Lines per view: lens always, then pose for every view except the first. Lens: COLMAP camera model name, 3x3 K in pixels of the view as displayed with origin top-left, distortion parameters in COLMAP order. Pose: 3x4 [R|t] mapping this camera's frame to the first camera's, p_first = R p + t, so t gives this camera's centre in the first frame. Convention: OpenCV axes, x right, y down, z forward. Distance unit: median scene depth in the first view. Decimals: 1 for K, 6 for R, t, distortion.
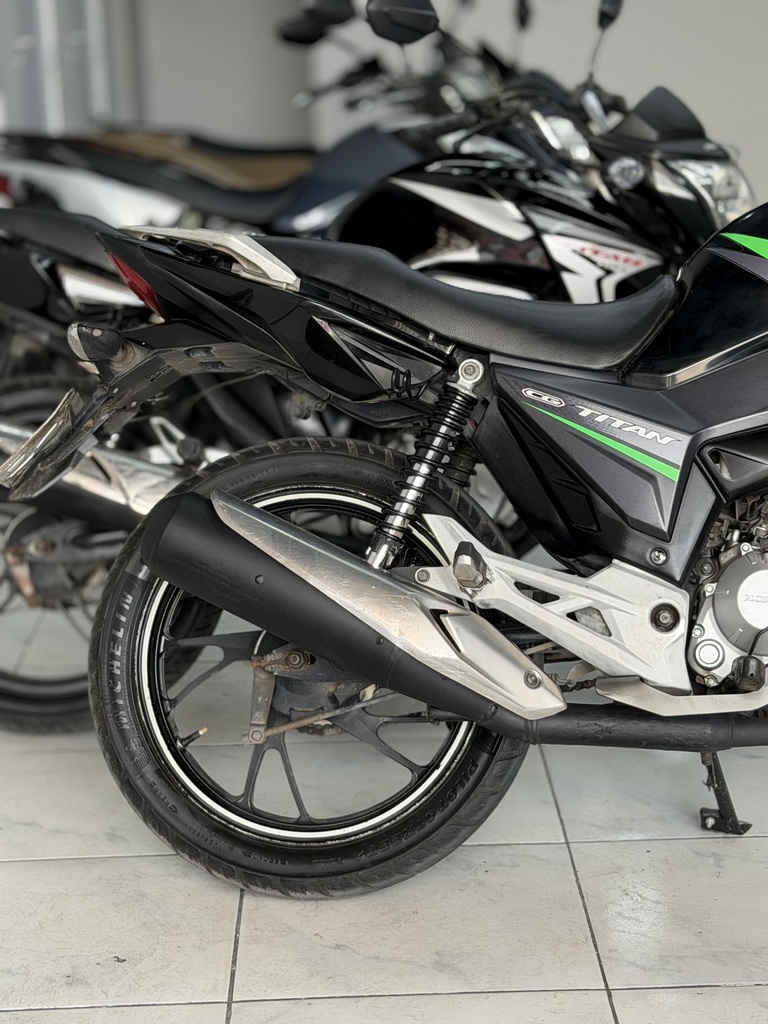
lens RADIAL K [[2108.2, 0, 388.5], [0, 2108.2, 534.5], [0, 0, 1]] dist [0.126422, 0.000000]
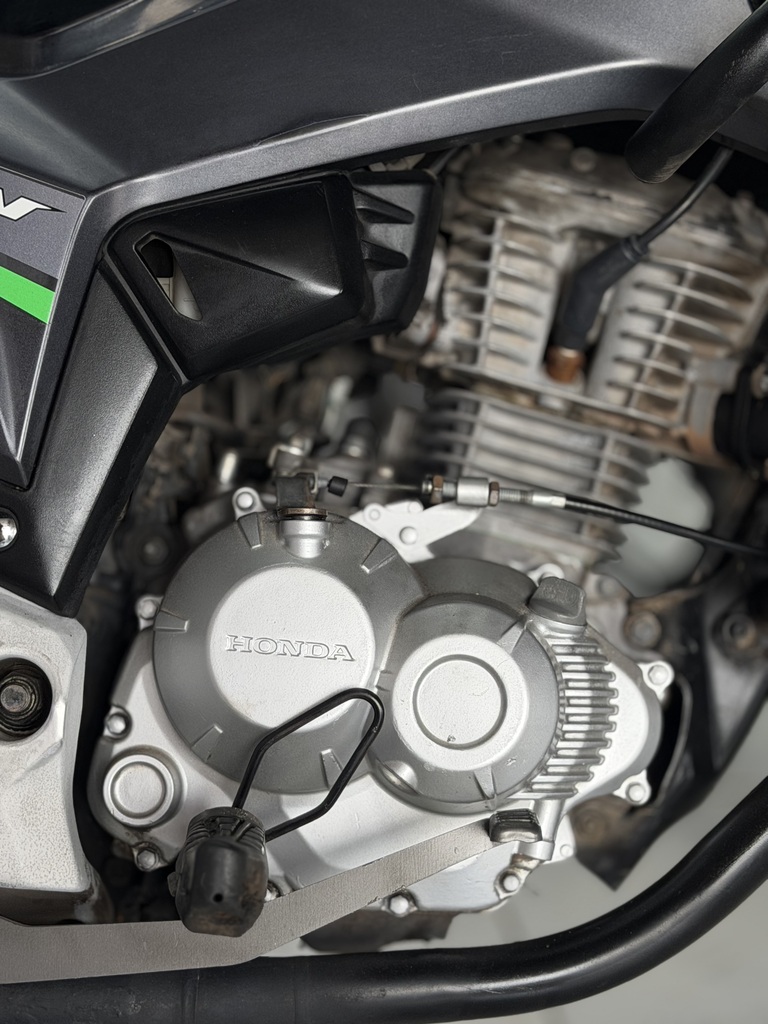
lens RADIAL K [[2108.2, 0, 381.4], [0, 2108.2, 517.4], [0, 0, 1]] dist [0.126422, 0.000000]
pose [[0.989381, -0.005089, 0.145258, 0.136686], [-0.002533, 0.998631, 0.052241, -0.010547], [-0.145325, -0.052054, 0.988014, 0.614493]]
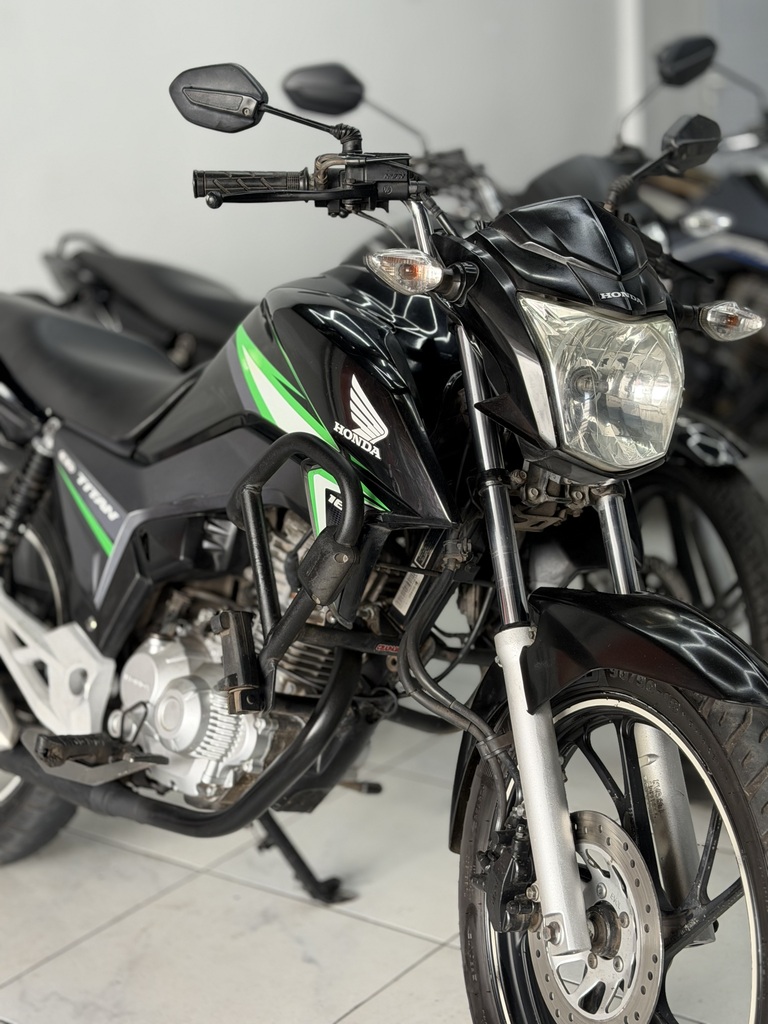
lens RADIAL K [[1732.0, 0, 376.5], [0, 1732.0, 519.9], [0, 0, 1]] dist [0.142847, 0.000000]
pose [[0.779600, 0.130288, -0.612576, 0.748643], [-0.110019, 0.991402, 0.070843, -0.115941], [0.616538, 0.012166, 0.787231, 0.390599]]
